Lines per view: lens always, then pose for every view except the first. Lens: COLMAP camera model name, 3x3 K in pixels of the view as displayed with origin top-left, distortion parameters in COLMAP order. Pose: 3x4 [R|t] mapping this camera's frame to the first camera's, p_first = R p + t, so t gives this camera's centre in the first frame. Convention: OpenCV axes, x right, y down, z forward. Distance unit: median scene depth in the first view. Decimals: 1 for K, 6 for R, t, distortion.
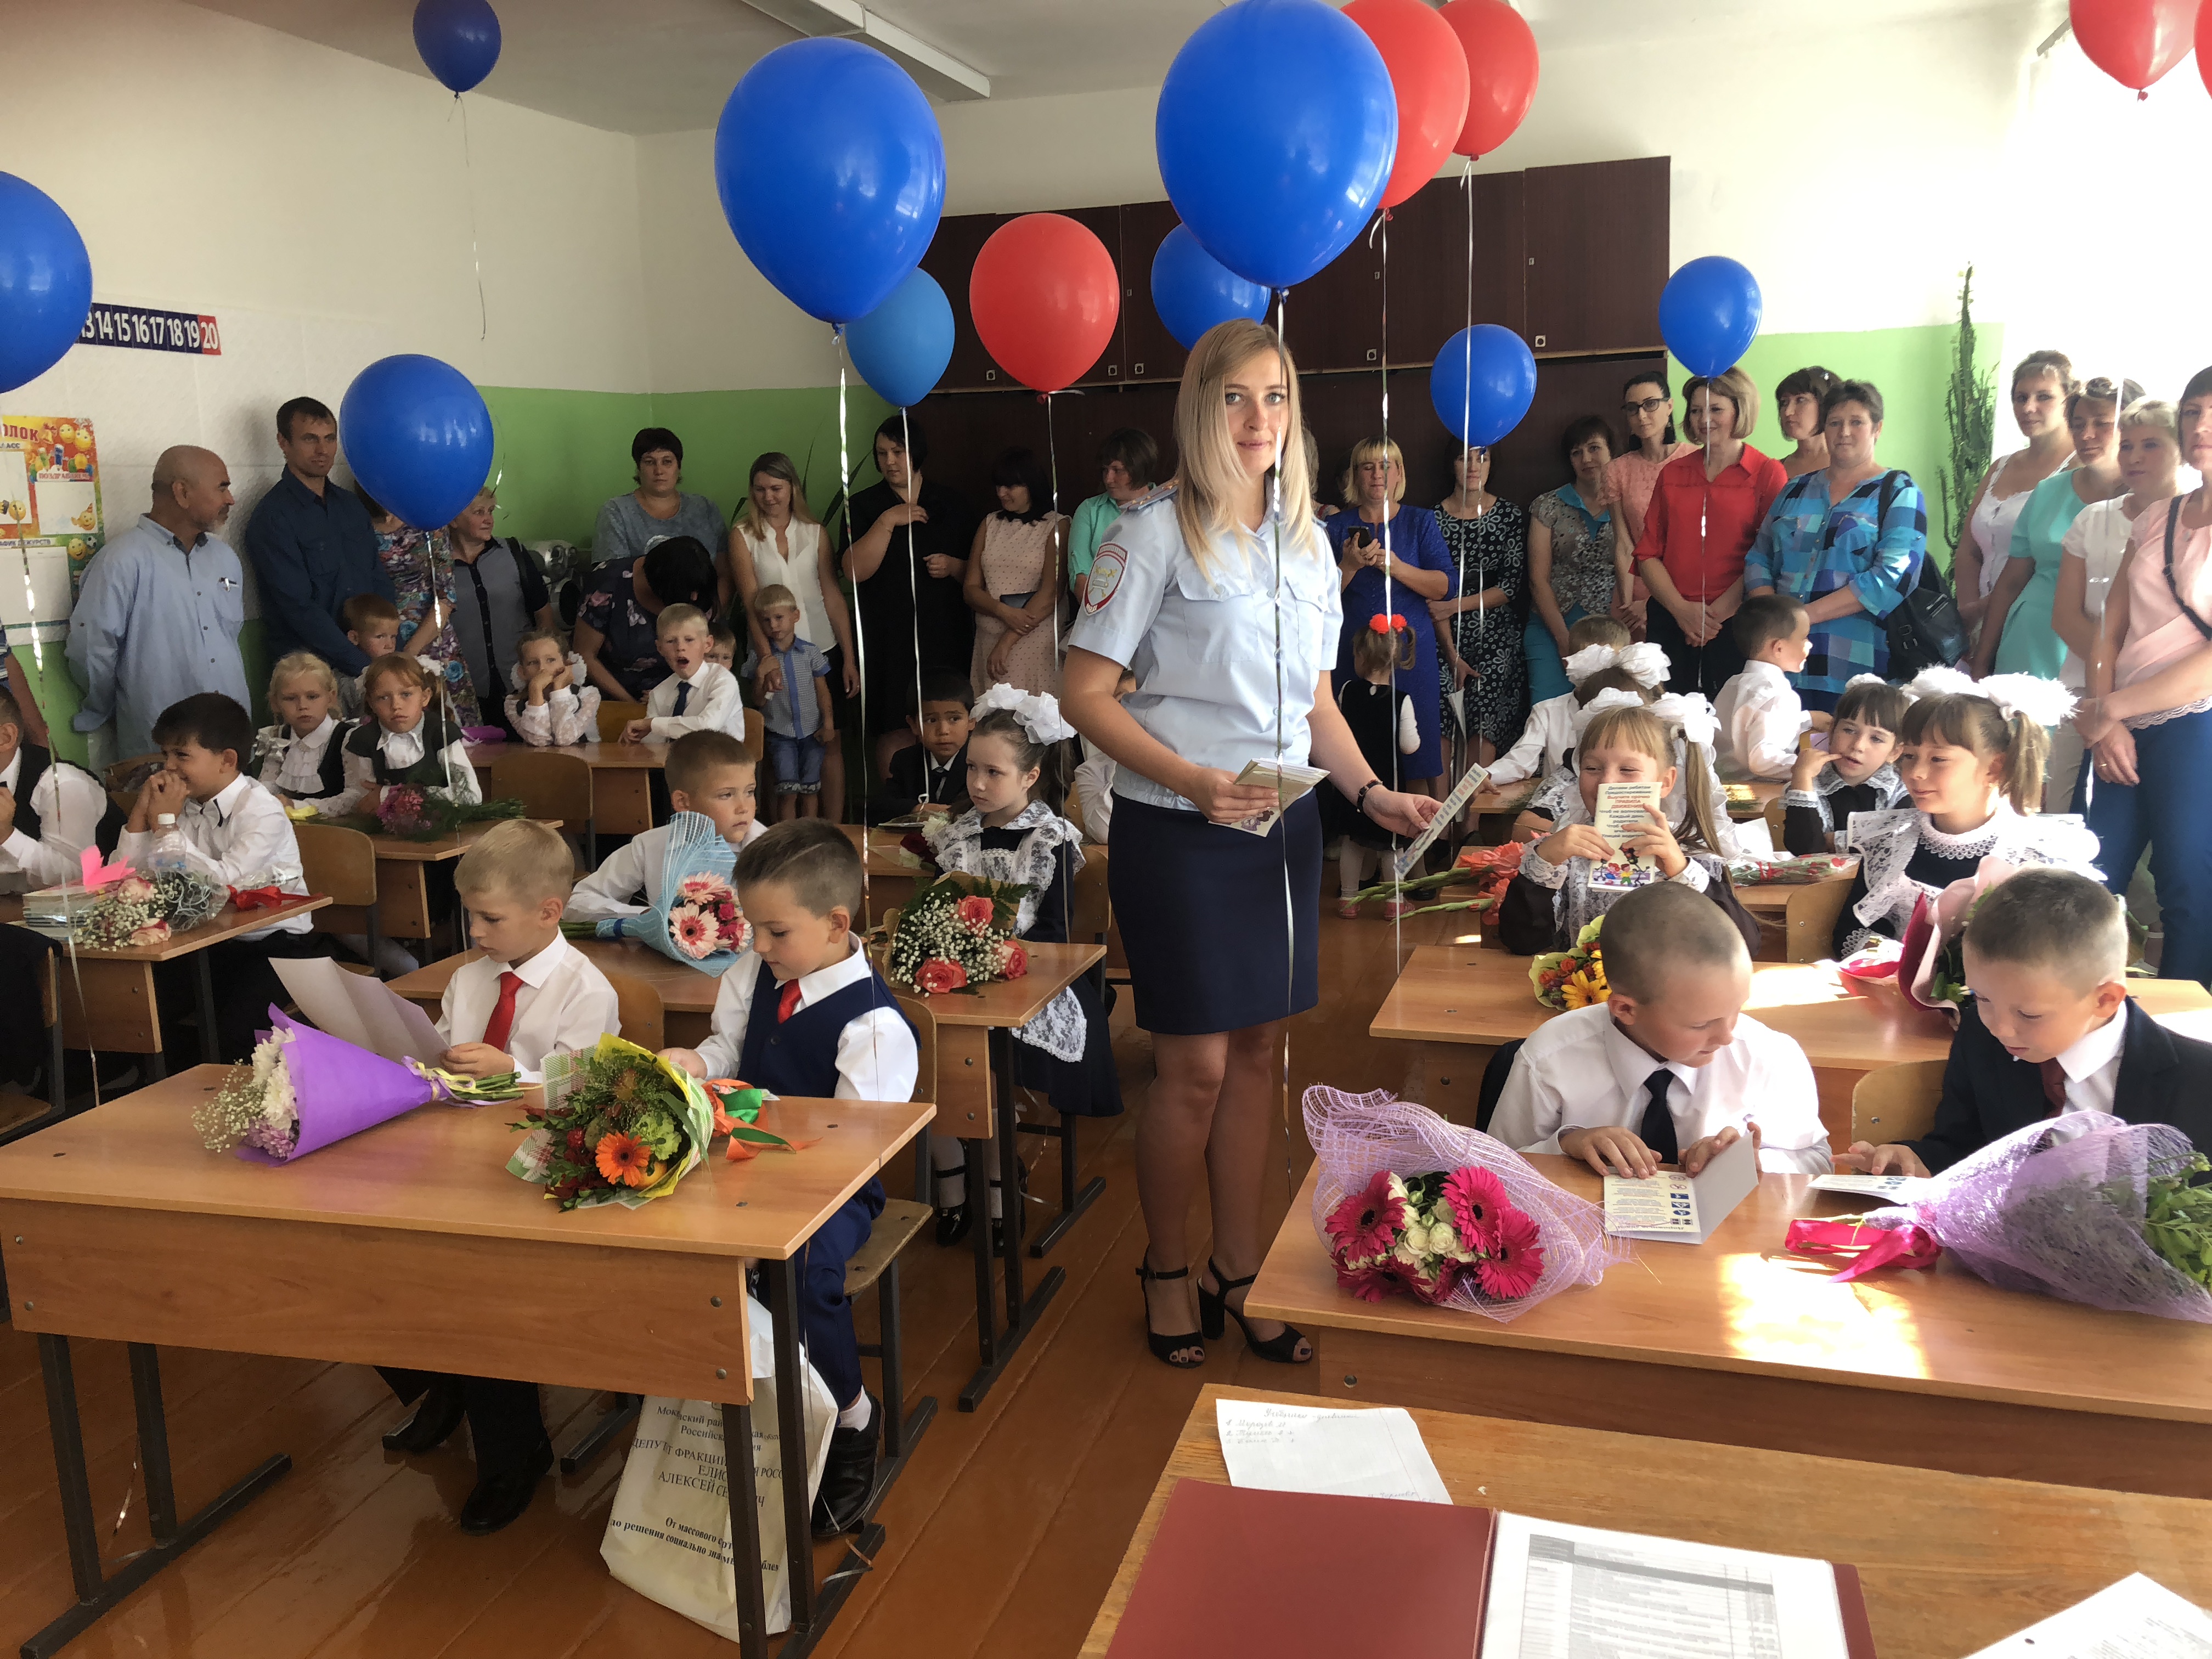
lens RADIAL K [[1810.7, 0, 1118.6], [0, 1810.7, 821.5], [0, 0, 1]] dist [0.005315, -0.014304]
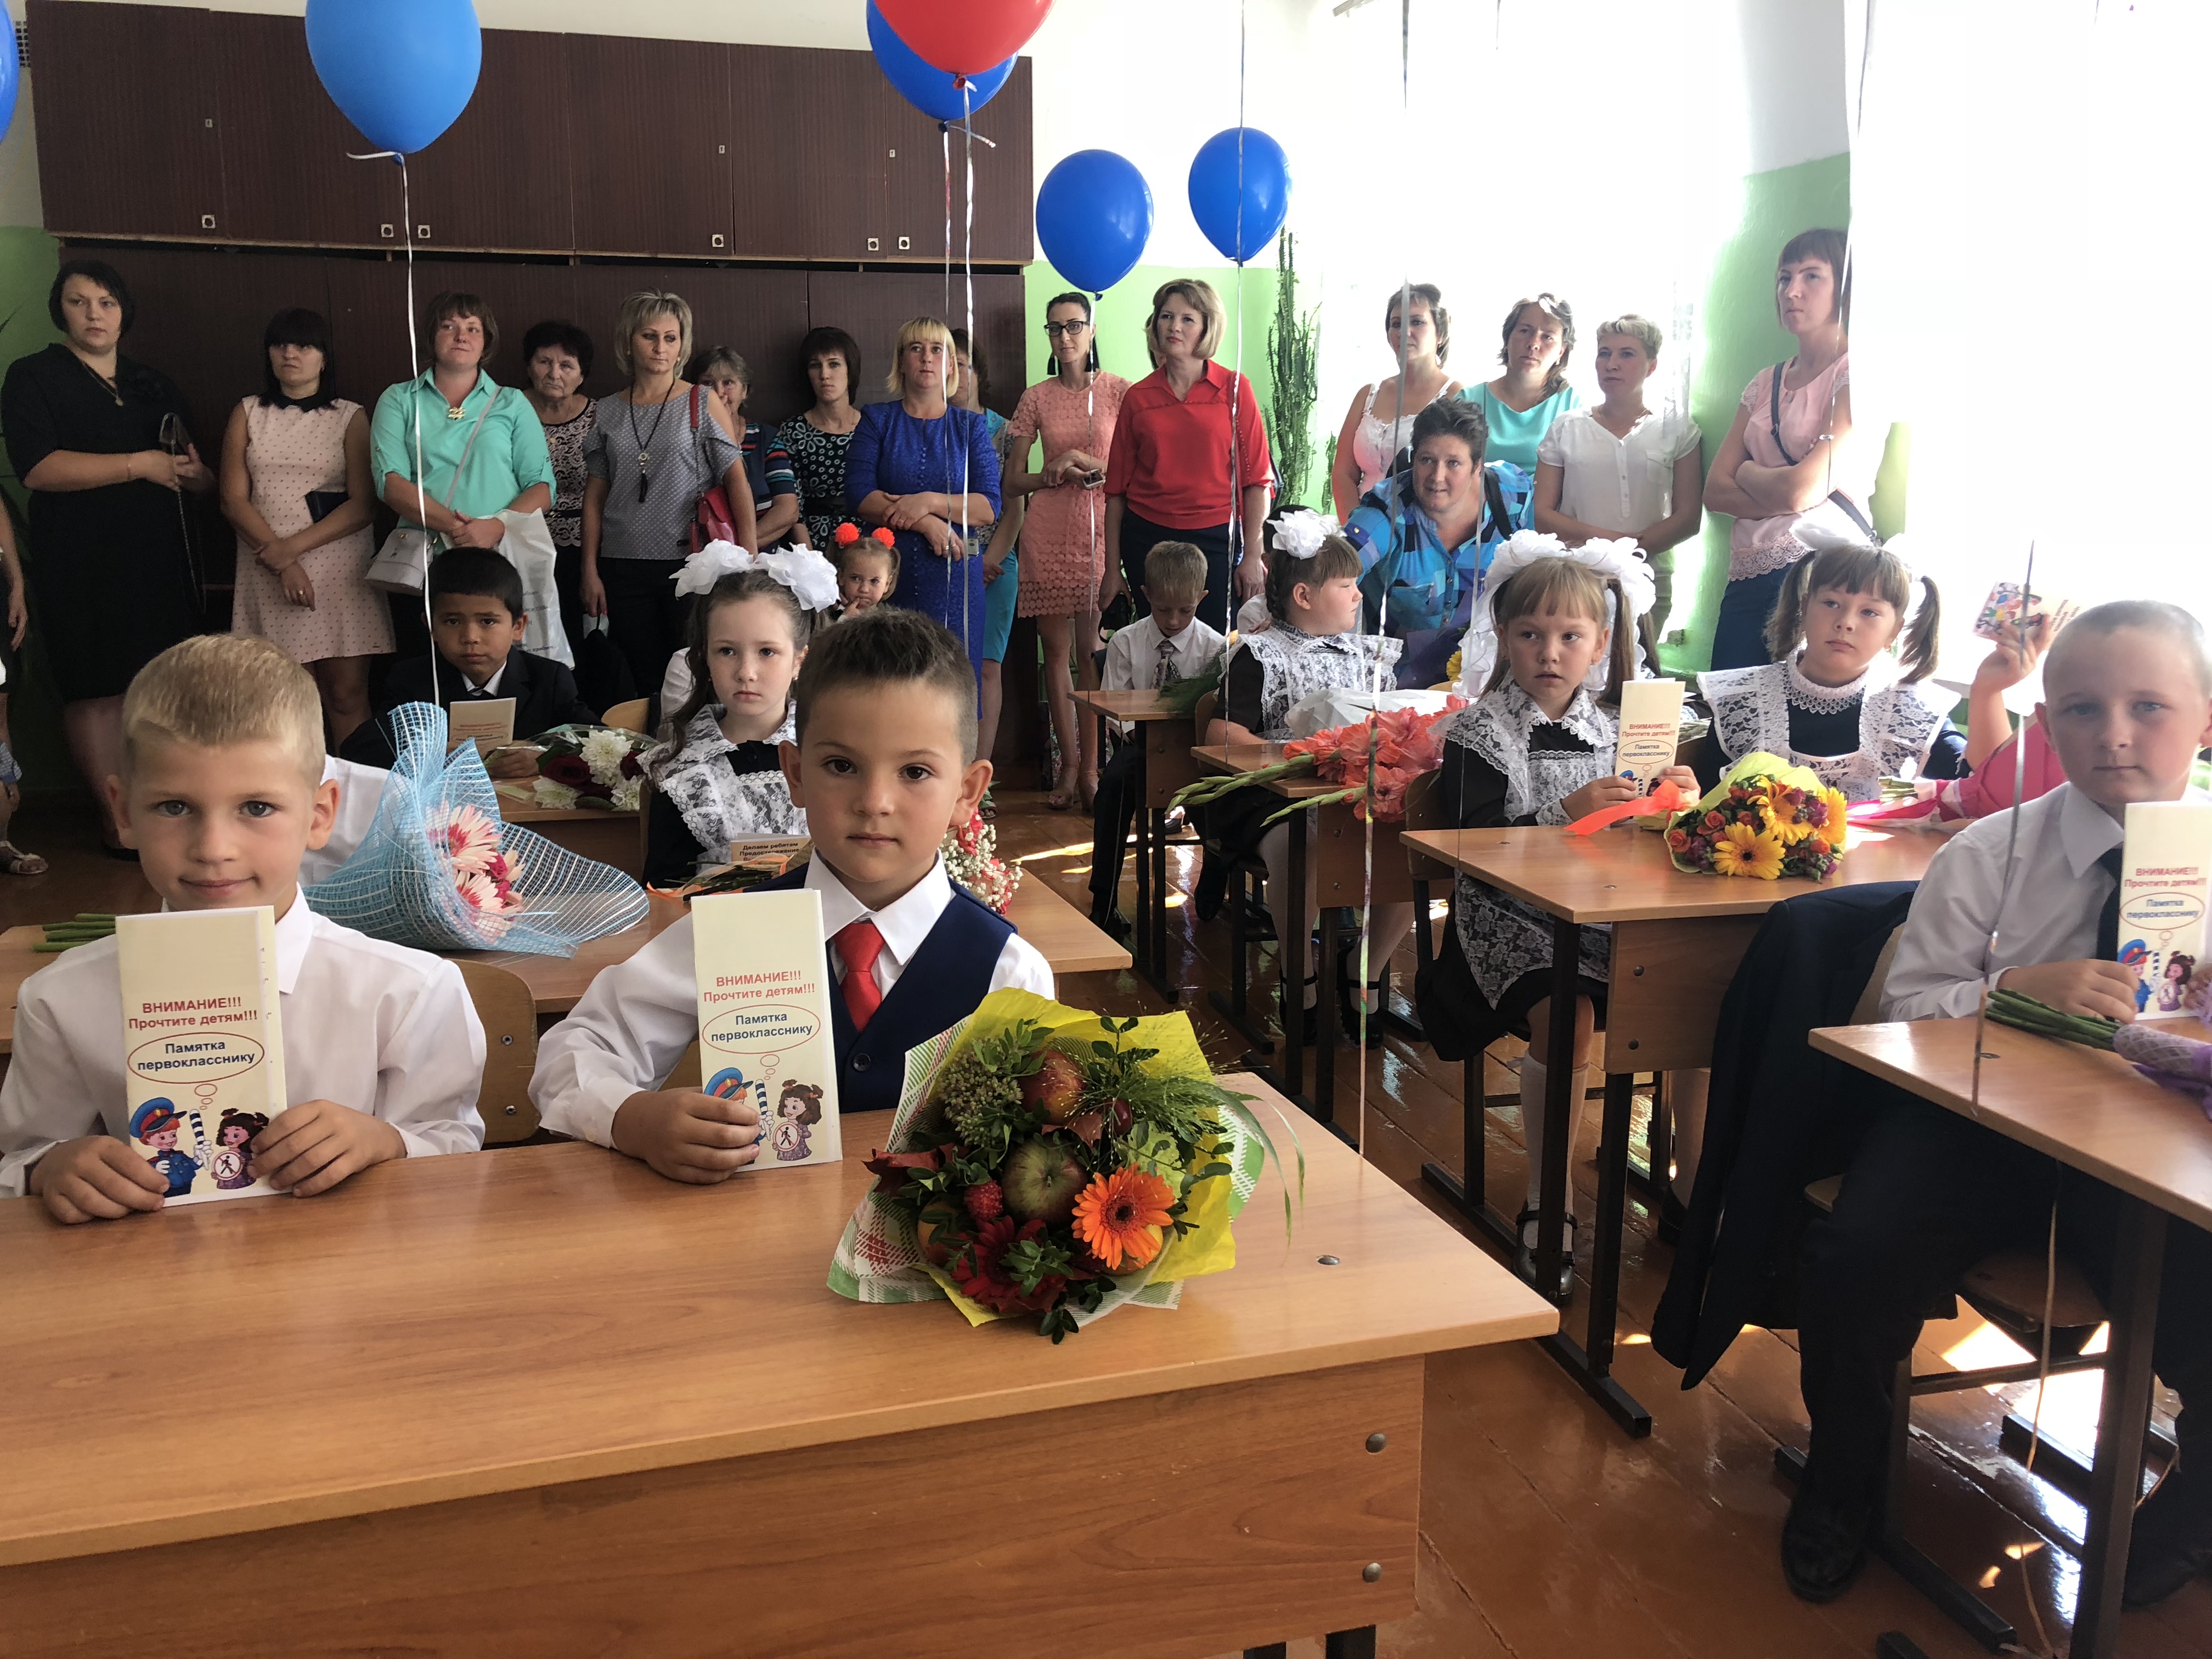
lens RADIAL K [[1810.7, 0, 1073.4], [0, 1810.7, 827.4], [0, 0, 1]] dist [0.005315, -0.014304]
pose [[0.858574, -0.067533, 0.508222, -0.221484], [0.064586, 0.997636, 0.023457, 0.019733], [-0.508605, 0.012684, 0.860907, 0.213225]]
